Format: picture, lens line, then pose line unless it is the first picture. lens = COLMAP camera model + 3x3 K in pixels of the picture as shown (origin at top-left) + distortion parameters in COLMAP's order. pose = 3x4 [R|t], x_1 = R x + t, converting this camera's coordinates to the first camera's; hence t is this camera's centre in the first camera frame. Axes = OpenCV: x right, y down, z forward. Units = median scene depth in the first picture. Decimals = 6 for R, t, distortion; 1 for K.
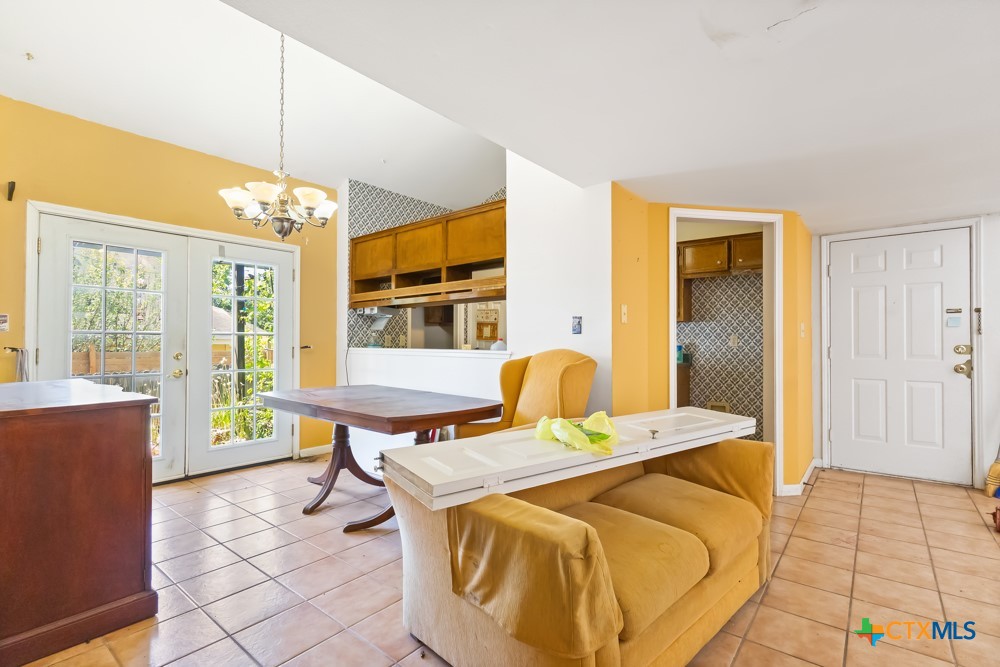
lens RADIAL K [[464.1, 0, 502.1], [0, 464.1, 337.9], [0, 0, 1]] dist [0.001058, 0.000687]
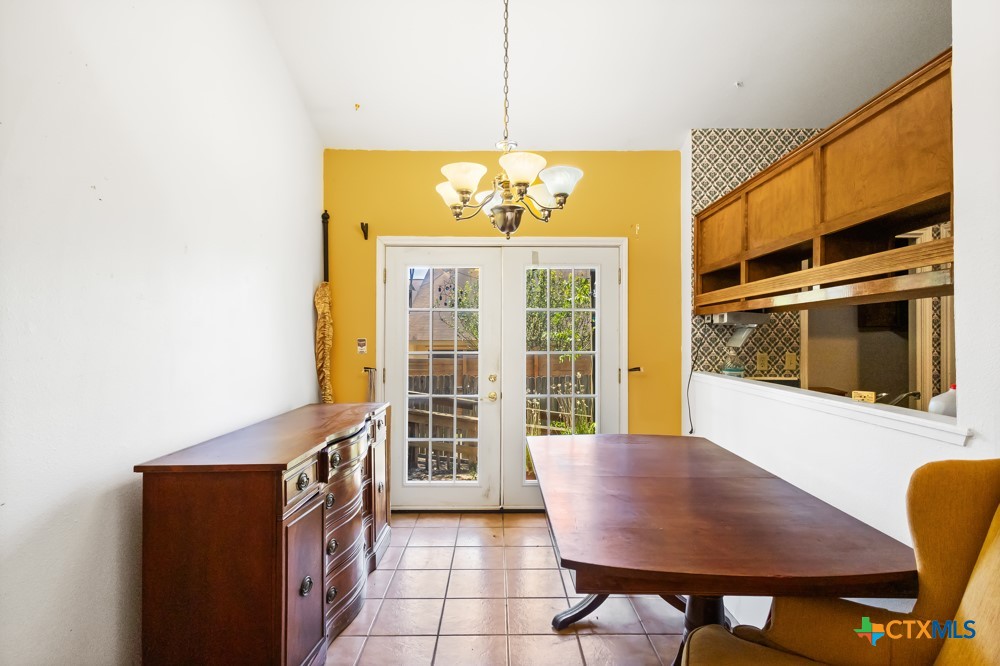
lens RADIAL K [[500.4, 0, 500.0], [0, 500.4, 333.0], [0, 0, 1]] dist [-0.001850, -0.001444]
pose [[0.633069, -0.005892, -0.774073, 0.082443], [0.006870, 0.999974, -0.001993, -0.046569], [0.774065, -0.004056, 0.633093, 0.370399]]
